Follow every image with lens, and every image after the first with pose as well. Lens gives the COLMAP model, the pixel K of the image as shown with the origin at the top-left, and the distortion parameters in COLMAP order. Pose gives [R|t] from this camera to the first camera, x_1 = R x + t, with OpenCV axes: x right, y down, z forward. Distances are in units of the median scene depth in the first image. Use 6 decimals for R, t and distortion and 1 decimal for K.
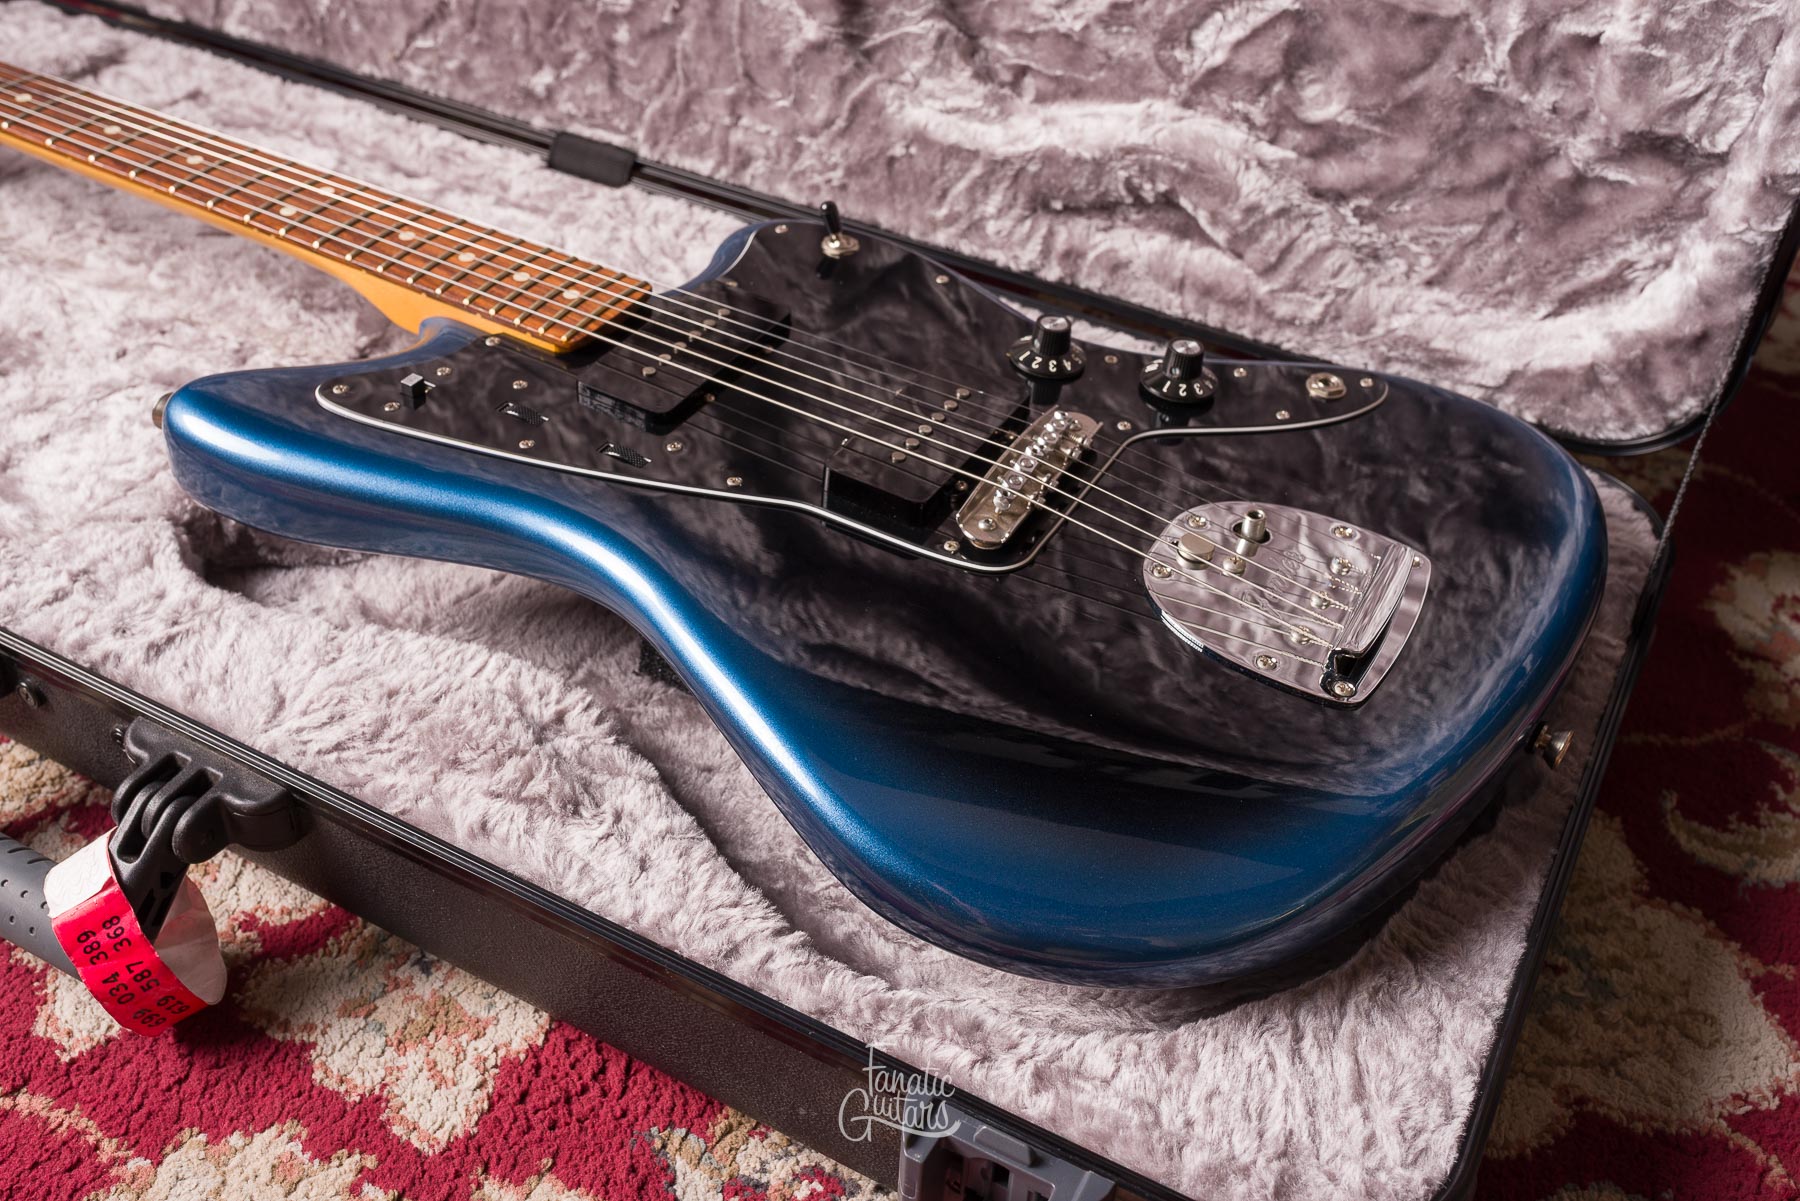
lens RADIAL K [[1748.8, 0, 898.2], [0, 1748.8, 601.1], [0, 0, 1]] dist [0.001909, -0.003138]
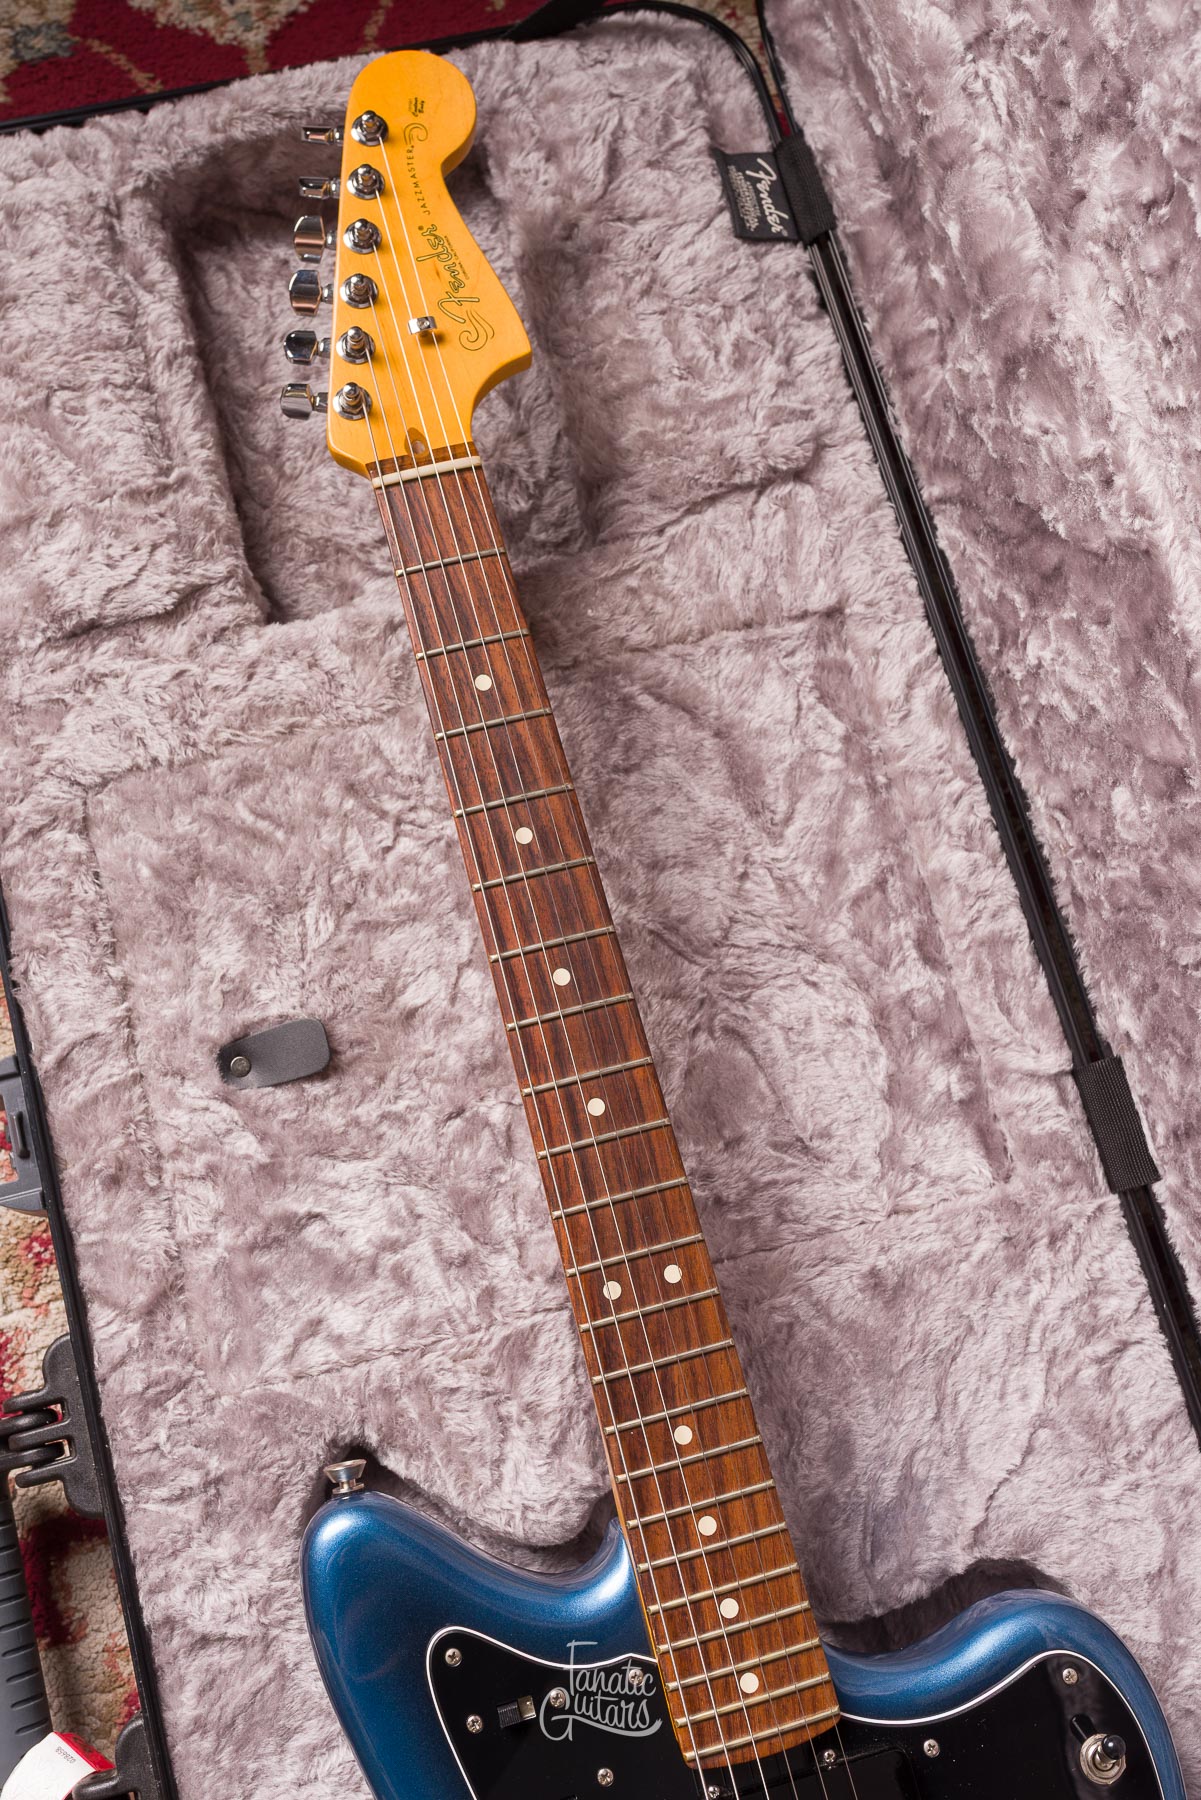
lens RADIAL K [[1888.0, 0, 547.8], [0, 1888.0, 826.2], [0, 0, 1]] dist [0.002338, -0.005371]
pose [[0.686510, 0.699884, -0.197145, -0.344942], [-0.482042, 0.641059, 0.597226, -0.895174], [0.544371, -0.314969, 0.777467, 0.338975]]
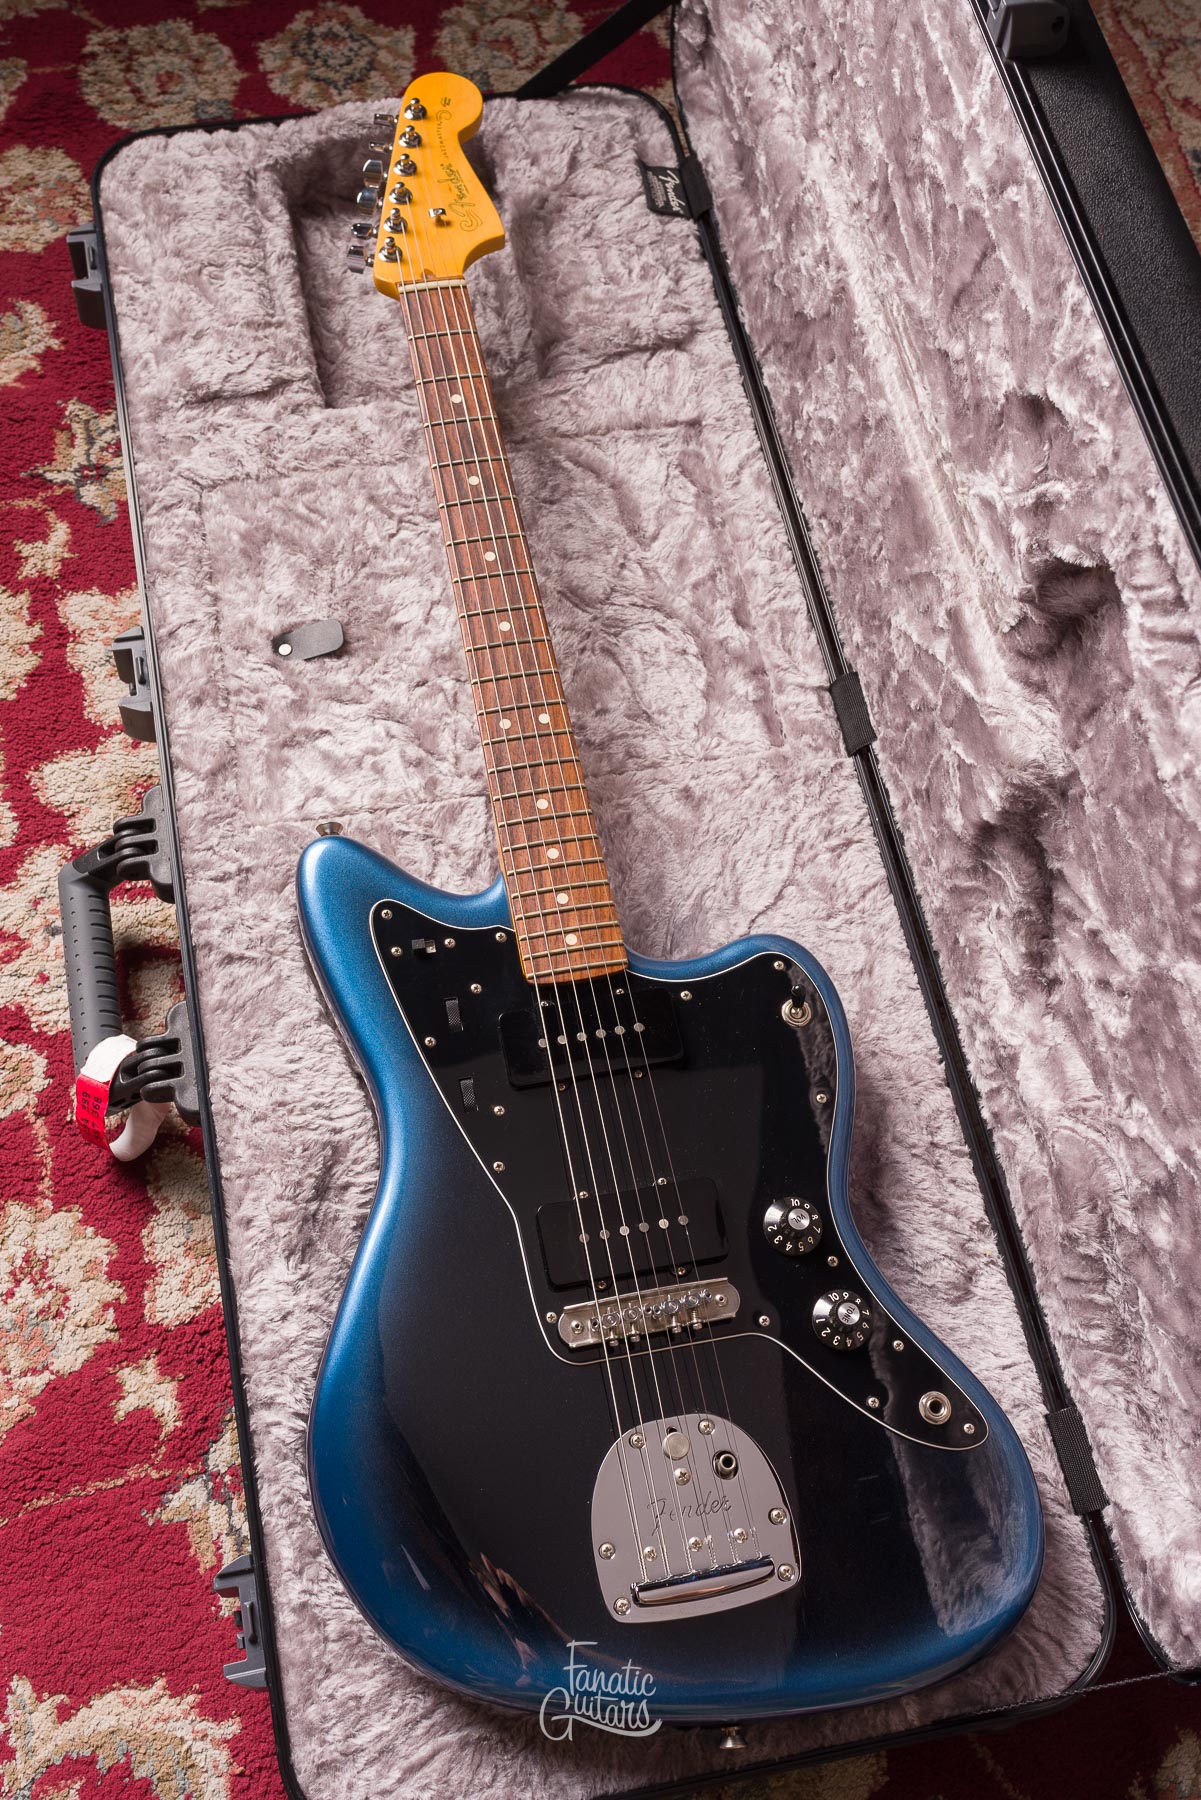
lens RADIAL K [[1893.4, 0, 577.0], [0, 1893.4, 895.8], [0, 0, 1]] dist [-0.000747, -0.010000]
pose [[0.640627, 0.687582, -0.341800, 0.278716], [-0.508056, 0.713332, 0.482738, -0.860048], [0.575740, -0.135602, 0.806310, -0.168564]]
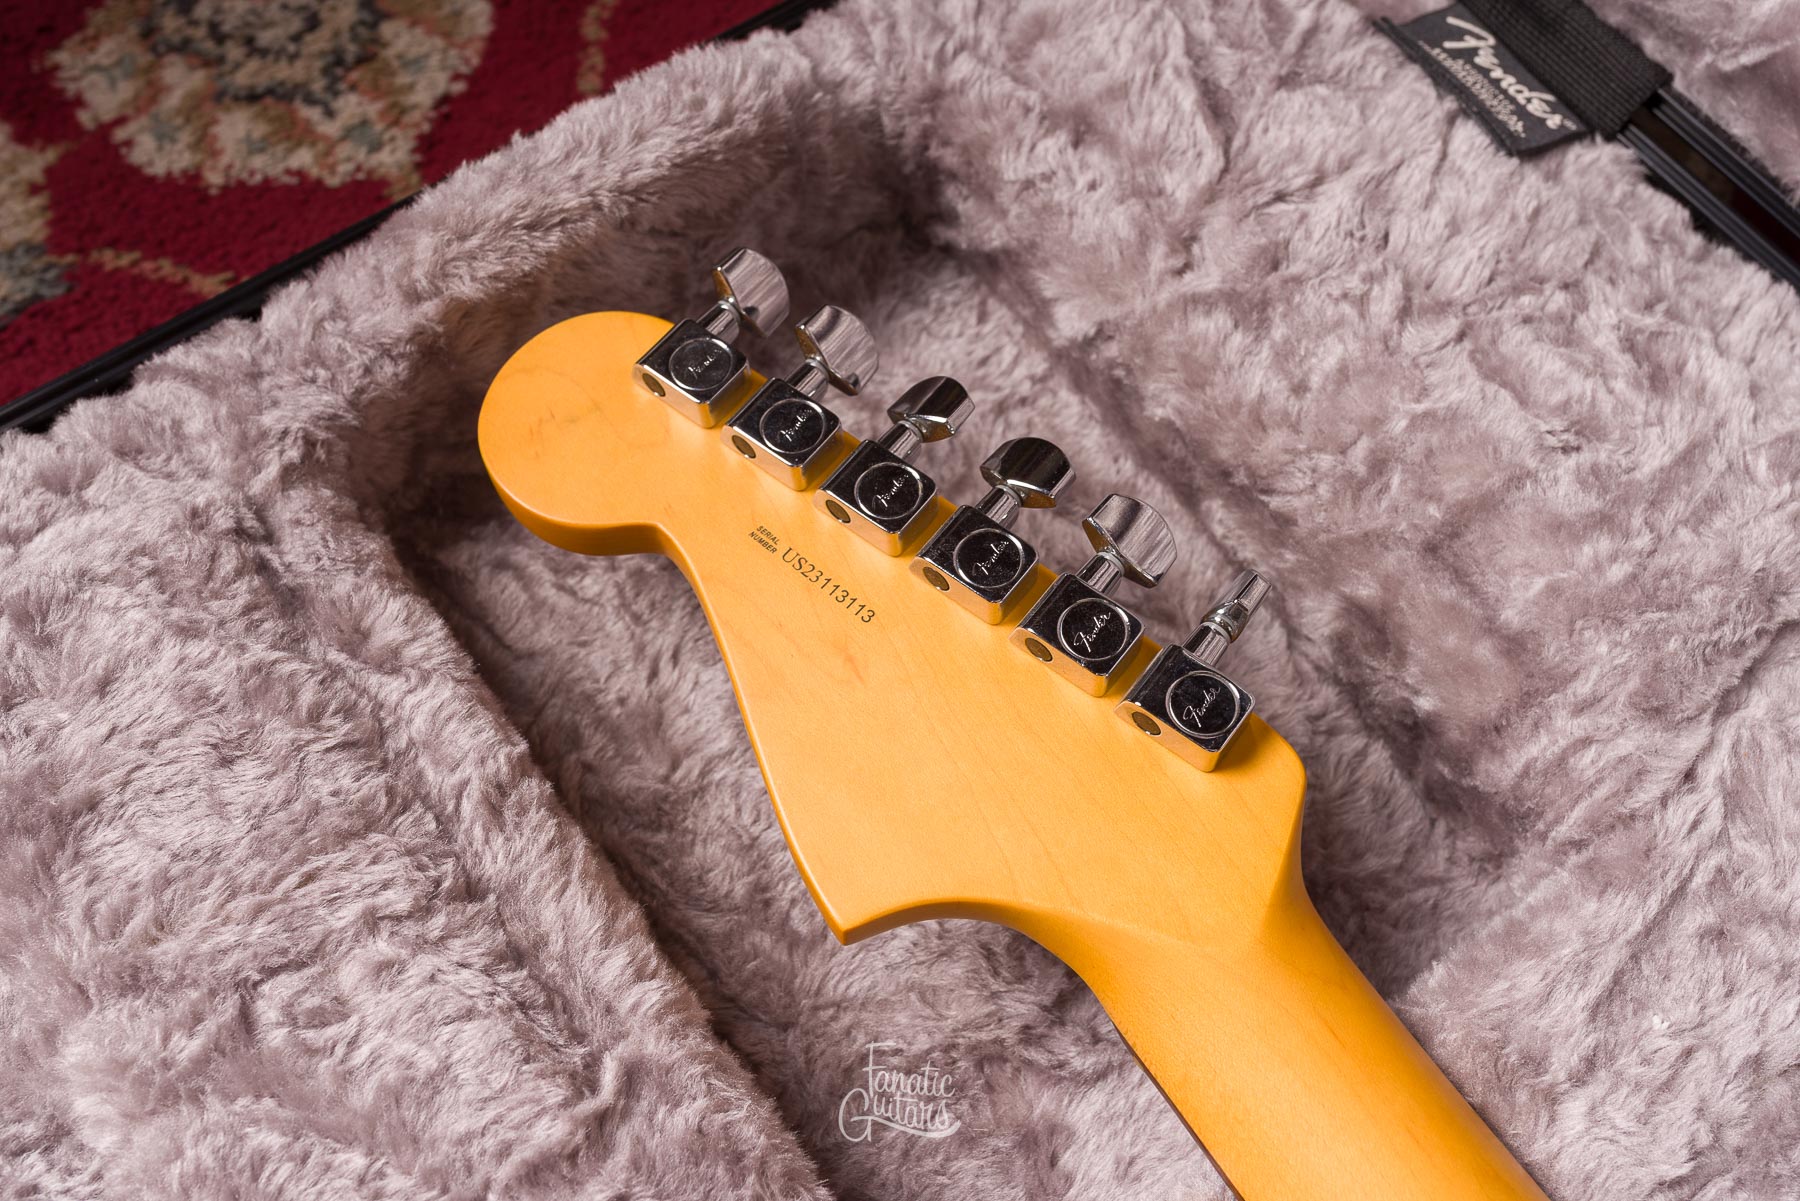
lens RADIAL K [[1792.8, 0, 899.1], [0, 1792.8, 599.0], [0, 0, 1]] dist [0.001864, -0.001637]
pose [[0.903908, 0.374094, -0.207374, -0.752347], [-0.262271, 0.867743, 0.422180, -0.553816], [0.337883, -0.327223, 0.882474, 0.833952]]
